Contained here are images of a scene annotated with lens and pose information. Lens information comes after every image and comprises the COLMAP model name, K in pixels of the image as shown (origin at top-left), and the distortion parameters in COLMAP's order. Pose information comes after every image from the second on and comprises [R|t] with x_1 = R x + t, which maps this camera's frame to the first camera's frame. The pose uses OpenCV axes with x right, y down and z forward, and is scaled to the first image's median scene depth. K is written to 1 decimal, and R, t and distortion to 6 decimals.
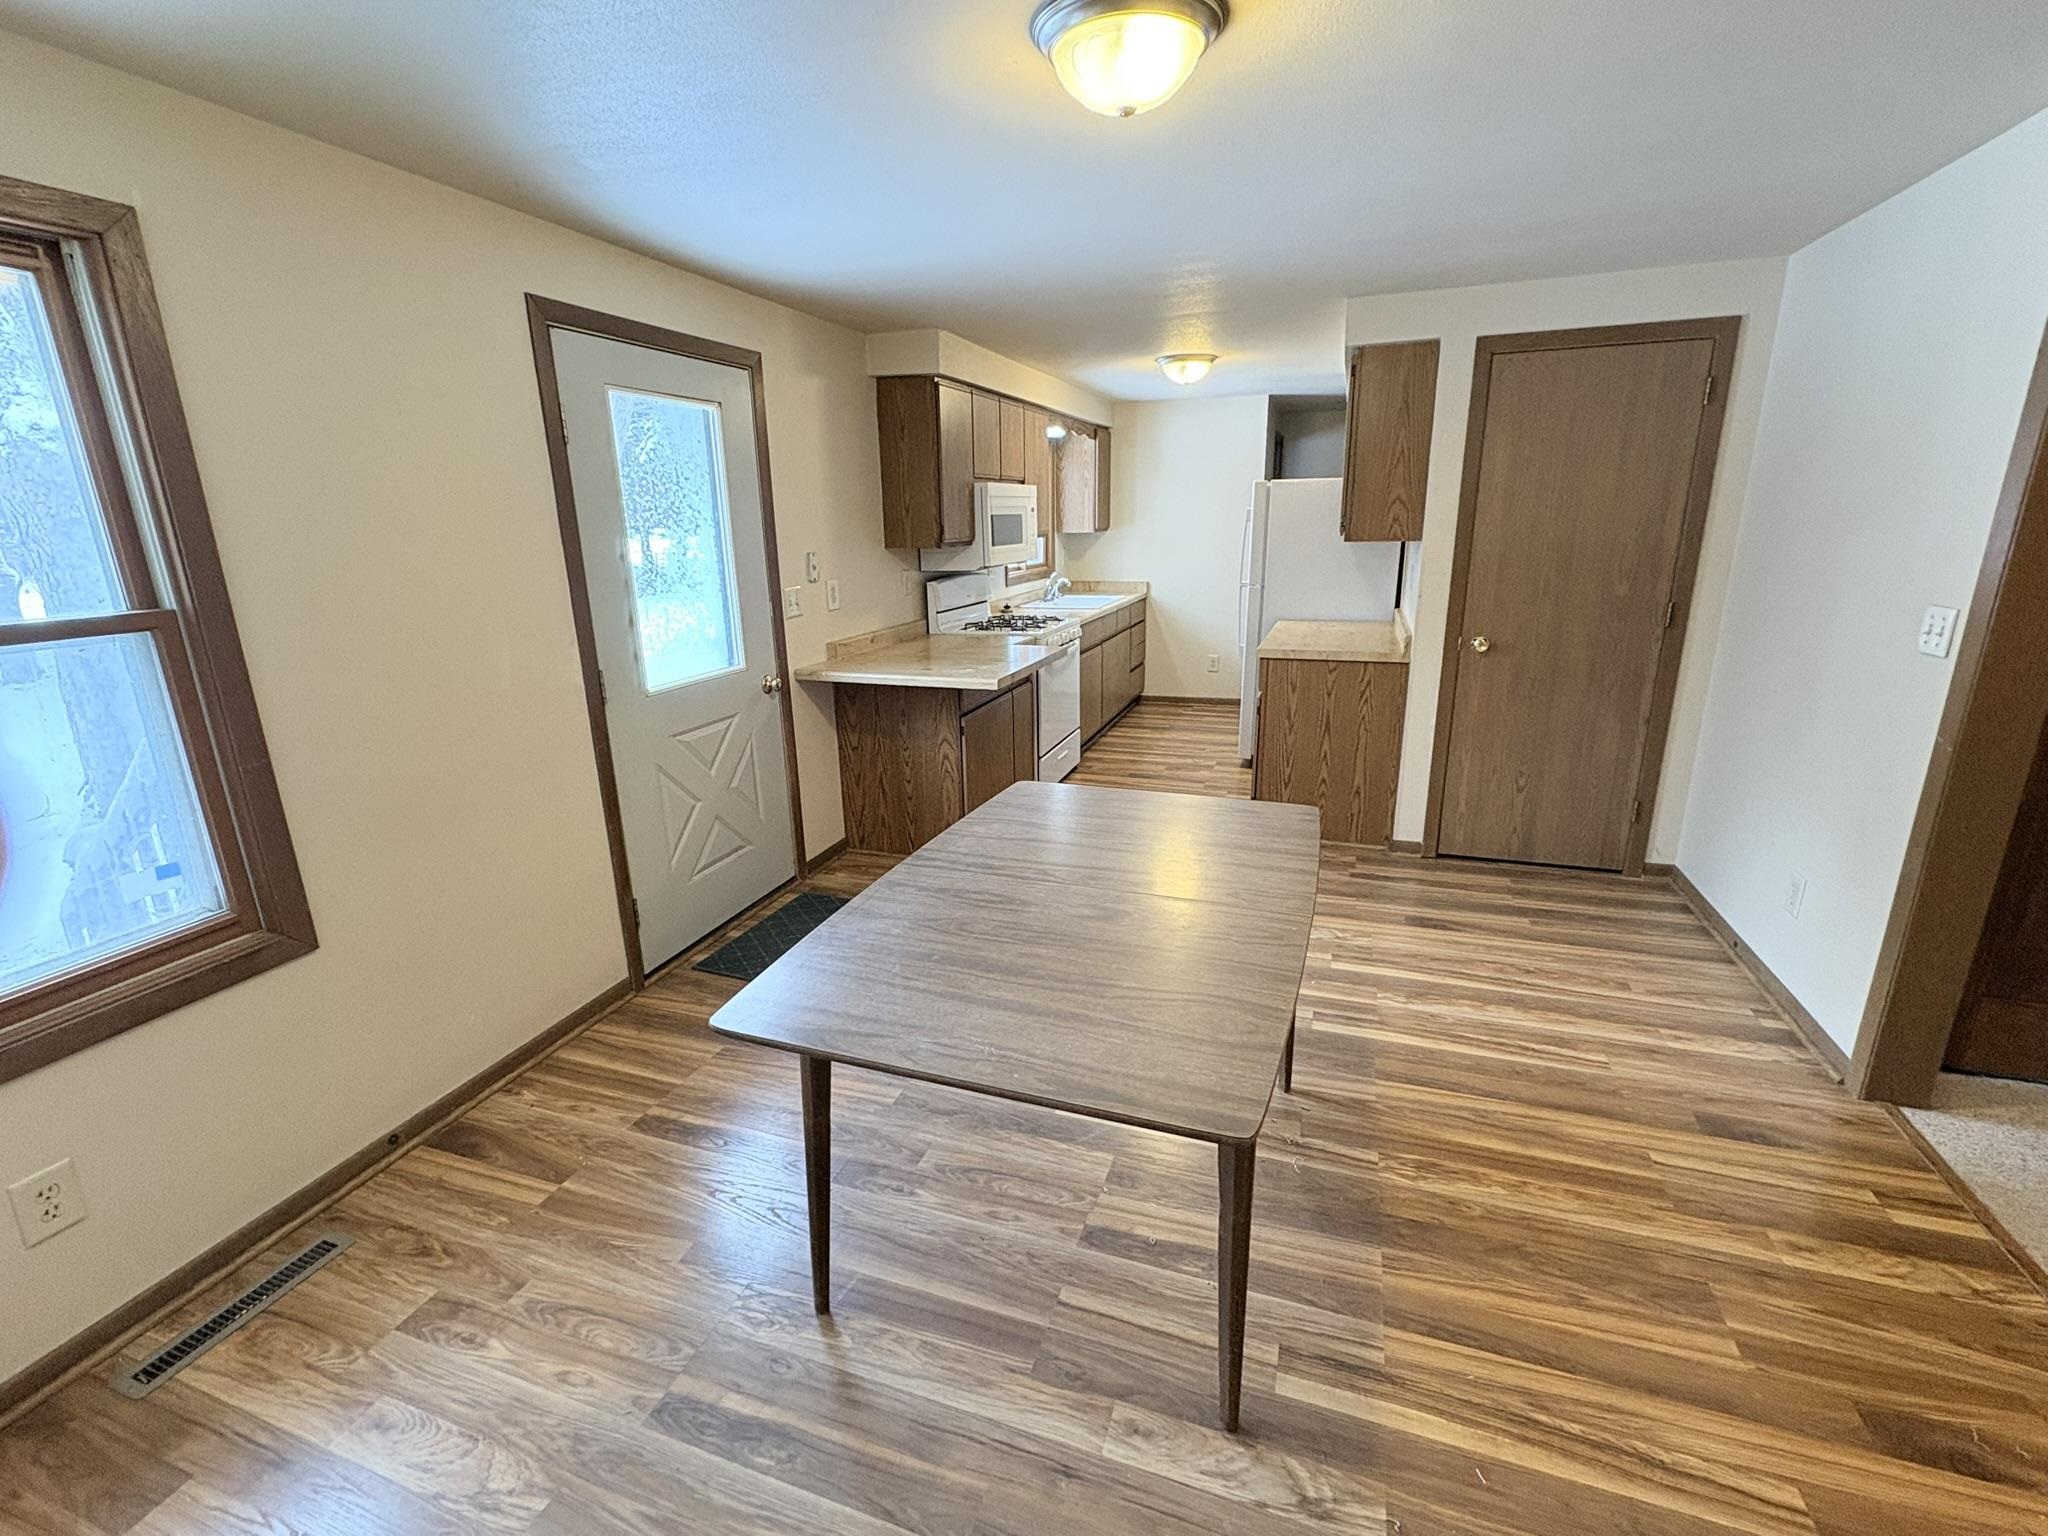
lens RADIAL K [[892.8, 0, 1024.0], [0, 892.8, 768.0], [0, 0, 1]] dist [-0.002167, -0.000233]
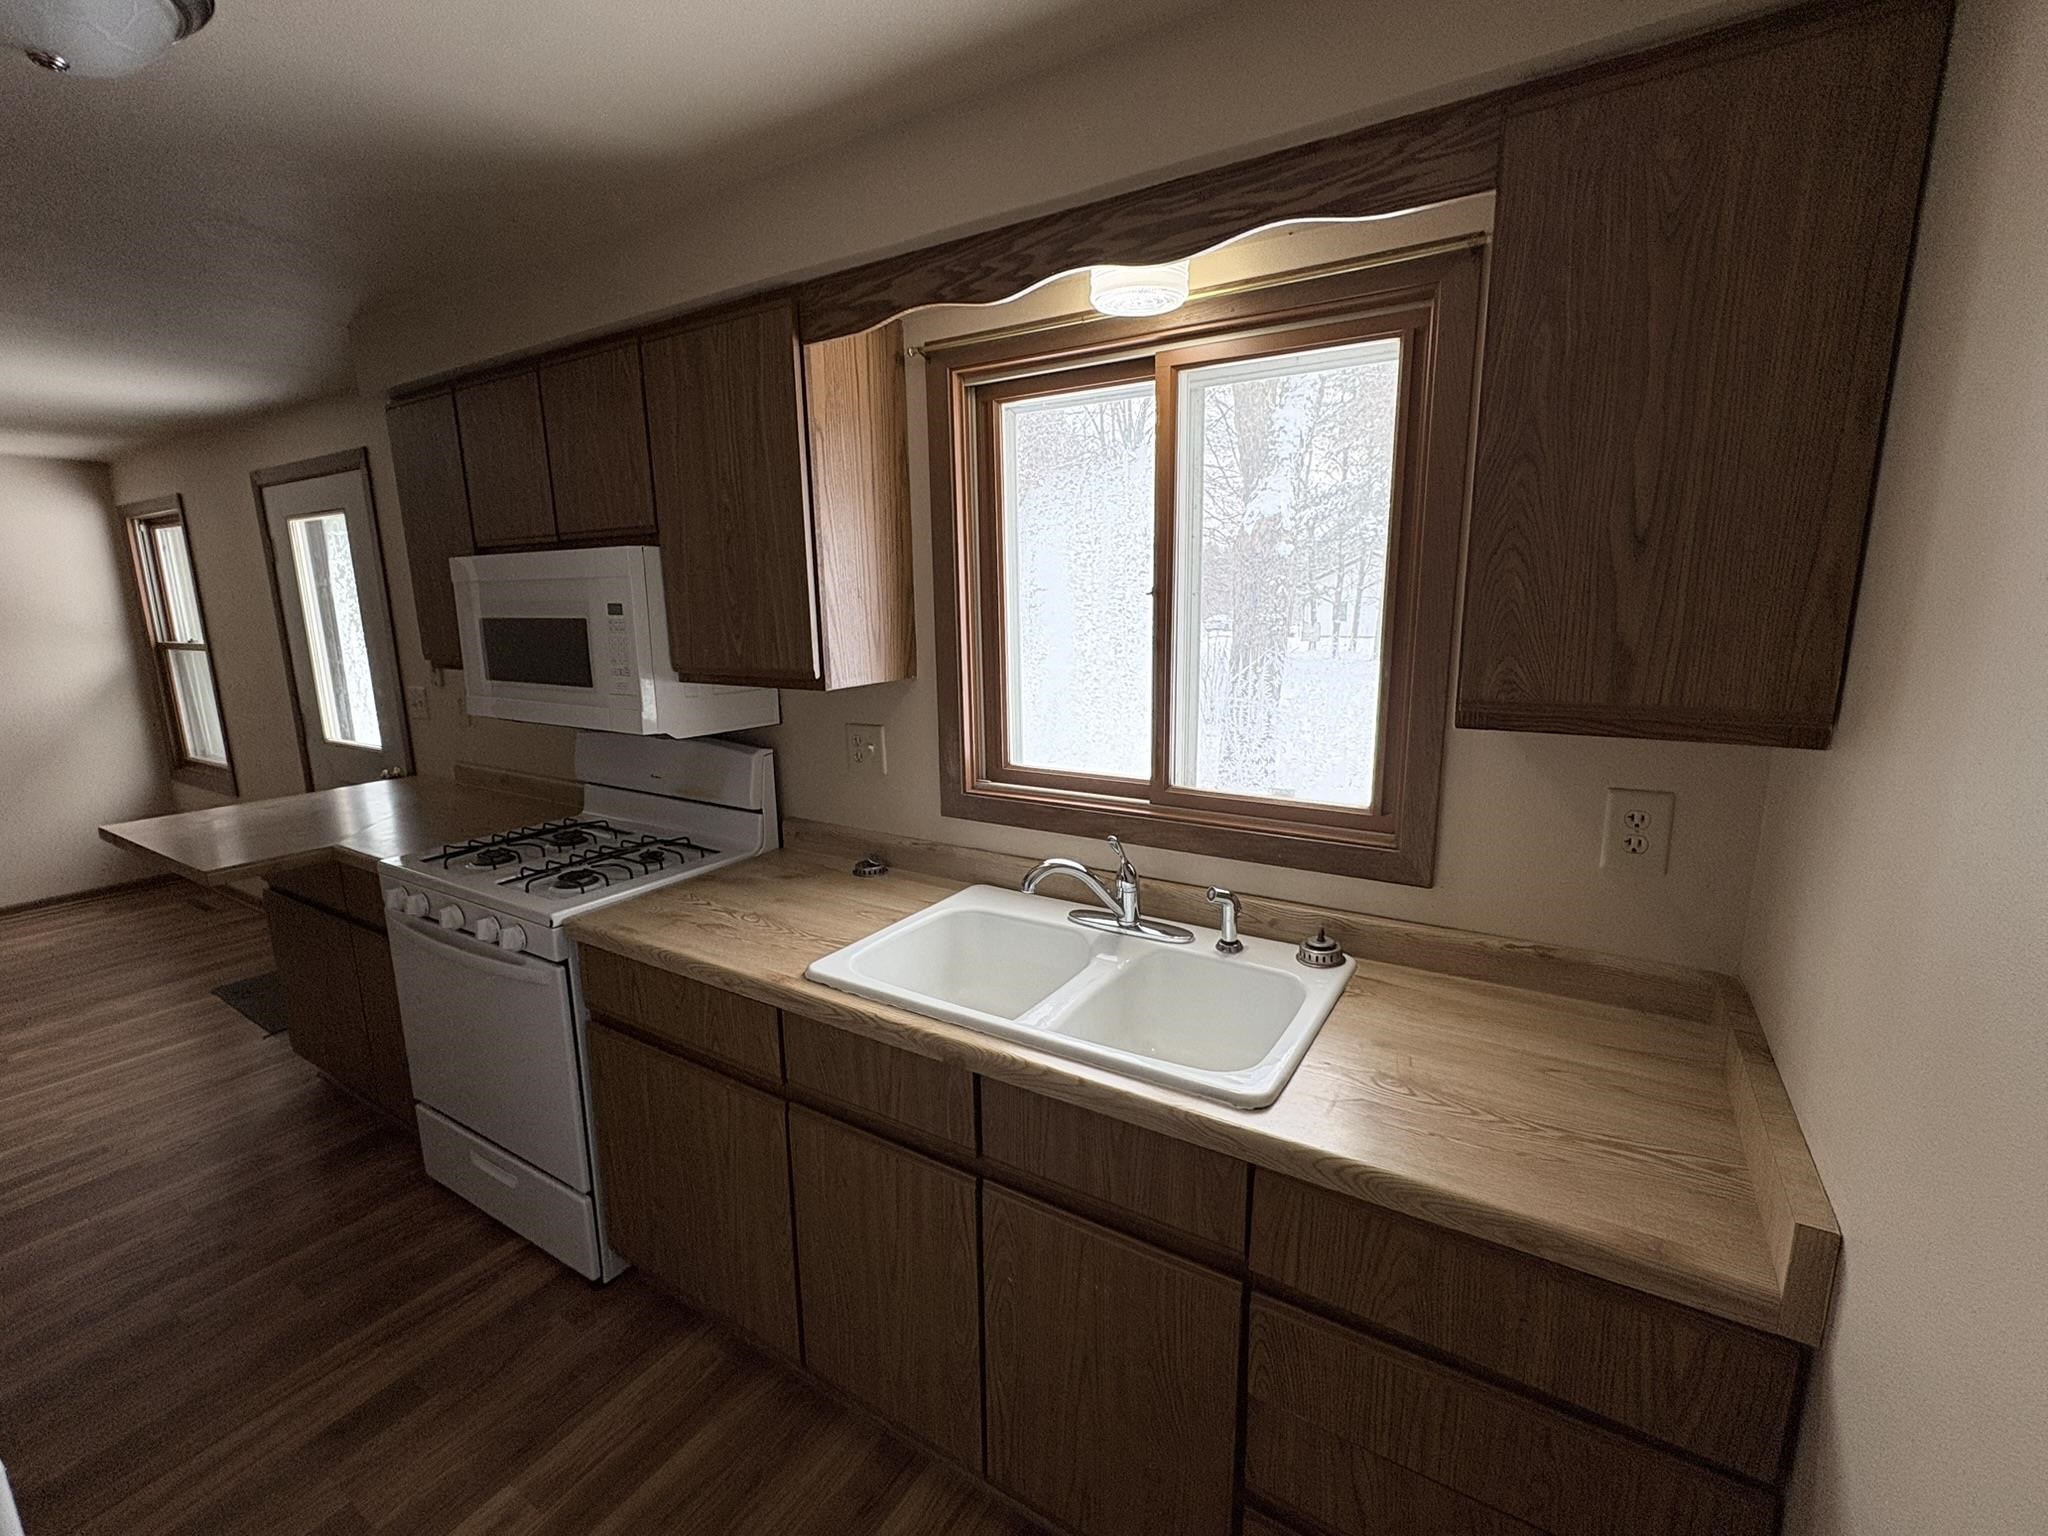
lens RADIAL K [[892.8, 0, 1024.0], [0, 892.8, 768.0], [0, 0, 1]] dist [-0.002167, -0.000233]
pose [[-0.220563, 0.213053, -0.951819, 0.321579], [-0.250280, 0.930816, 0.266349, -0.338795], [0.942715, 0.296968, -0.151980, 1.131993]]
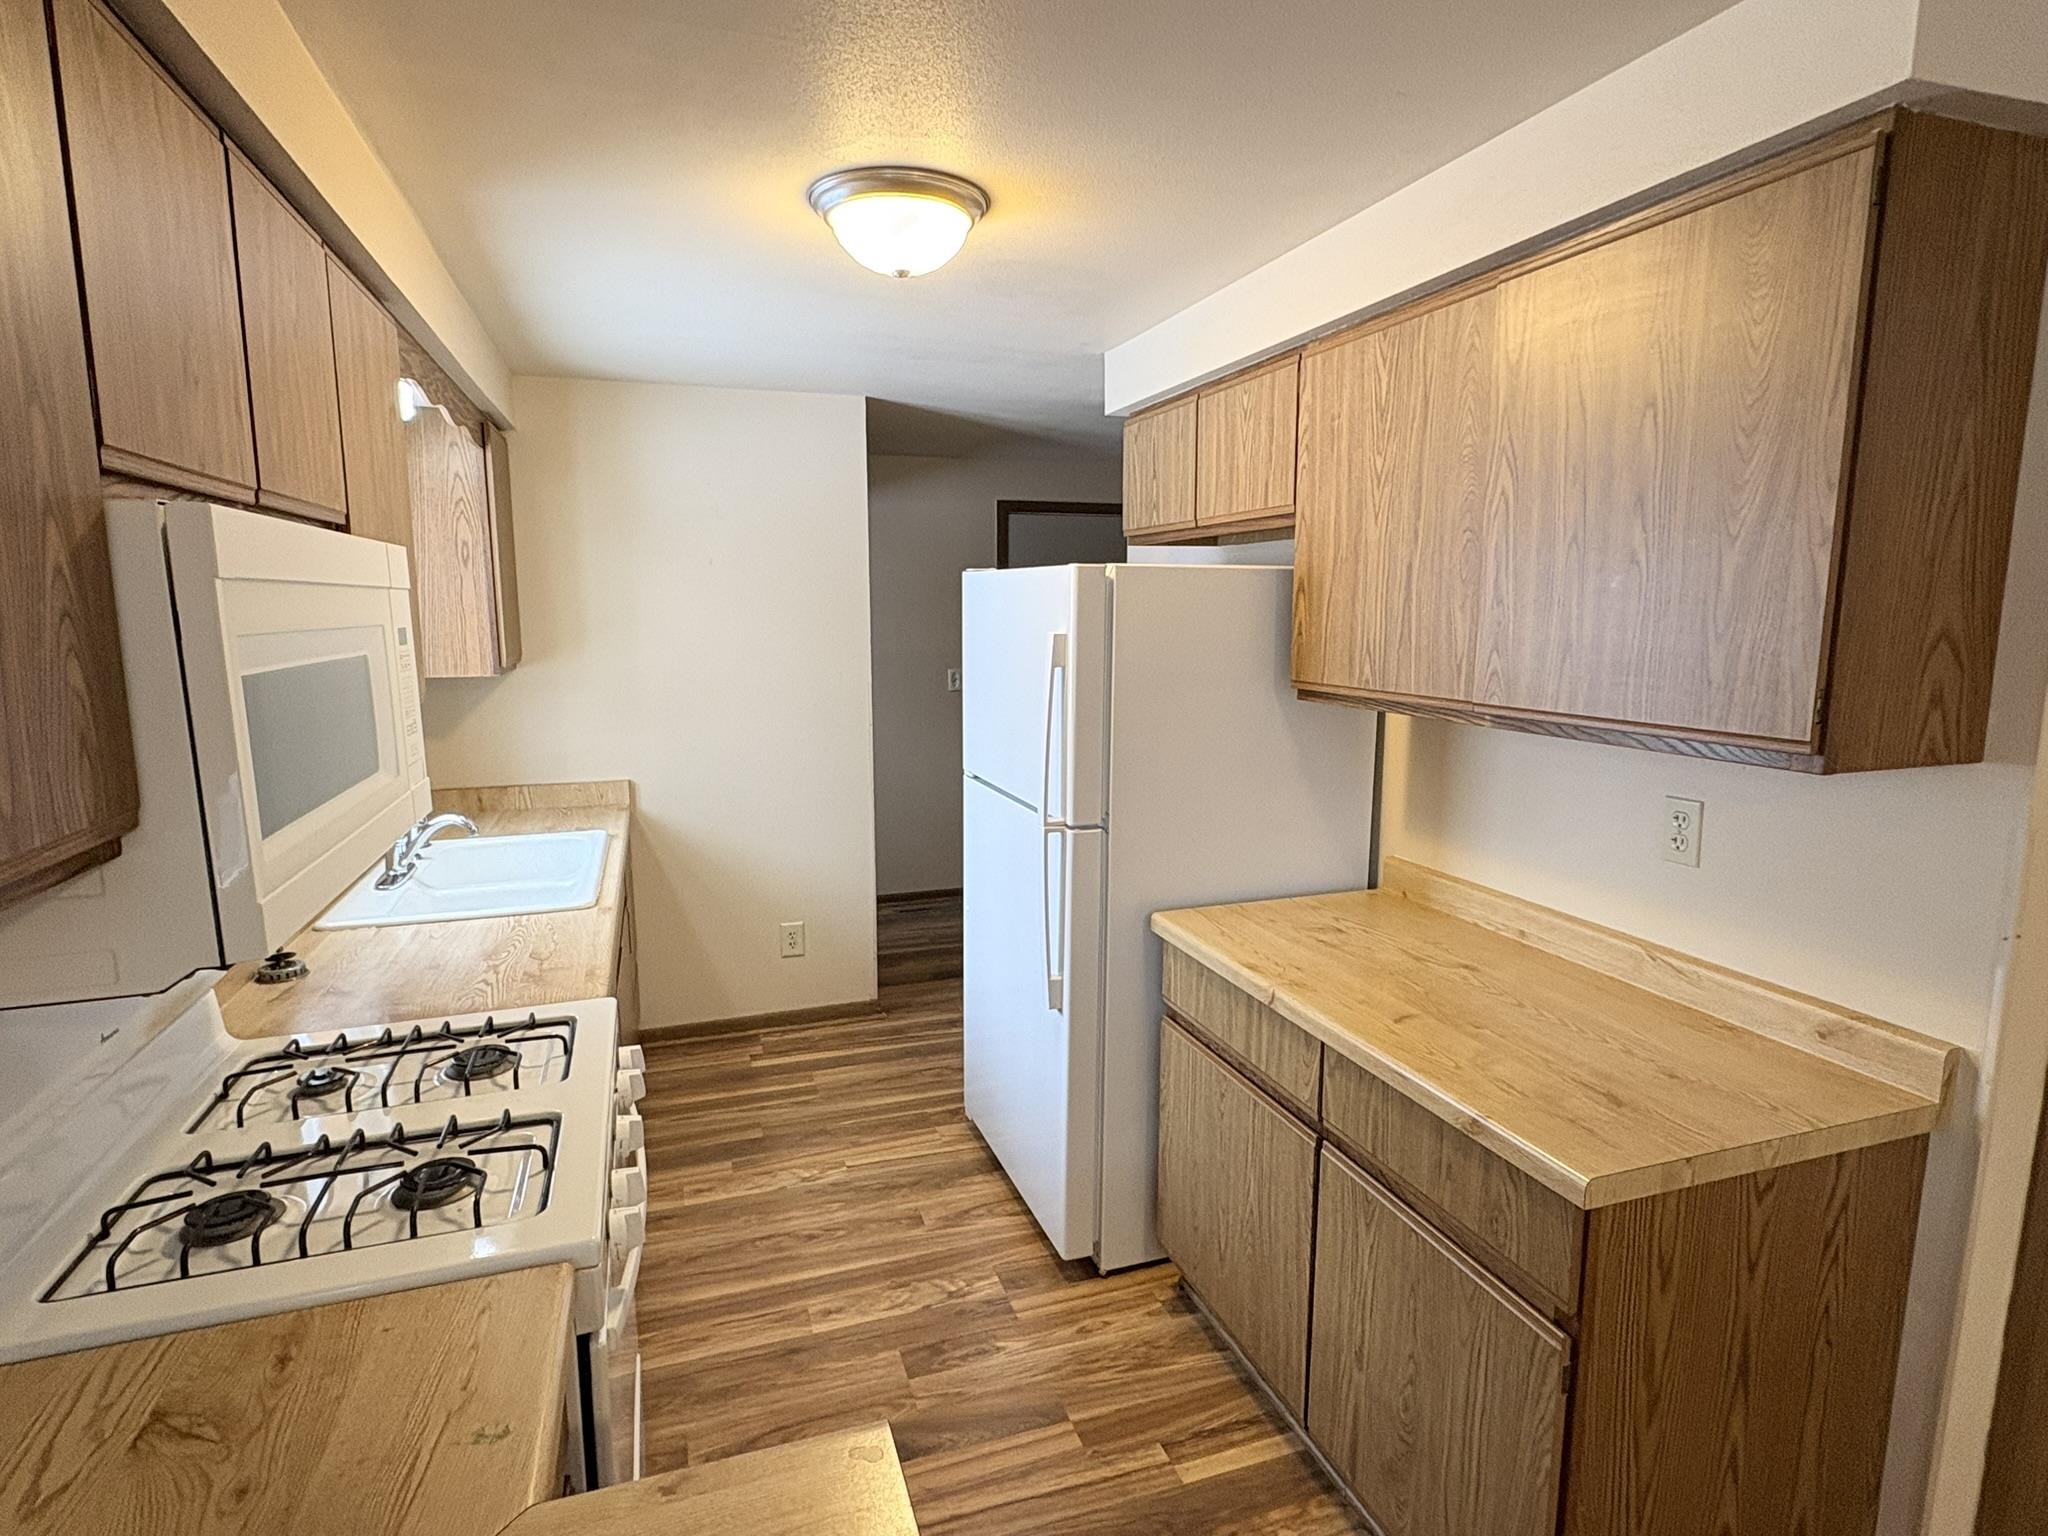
lens RADIAL K [[1055.4, 0, 1018.5], [0, 1055.4, 774.9], [0, 0, 1]] dist [0.003958, -0.000337]
pose [[0.787846, -0.078962, 0.610789, -0.036403], [0.154915, 0.985268, -0.072448, -0.181113], [-0.596070, 0.151698, 0.788472, 0.594869]]
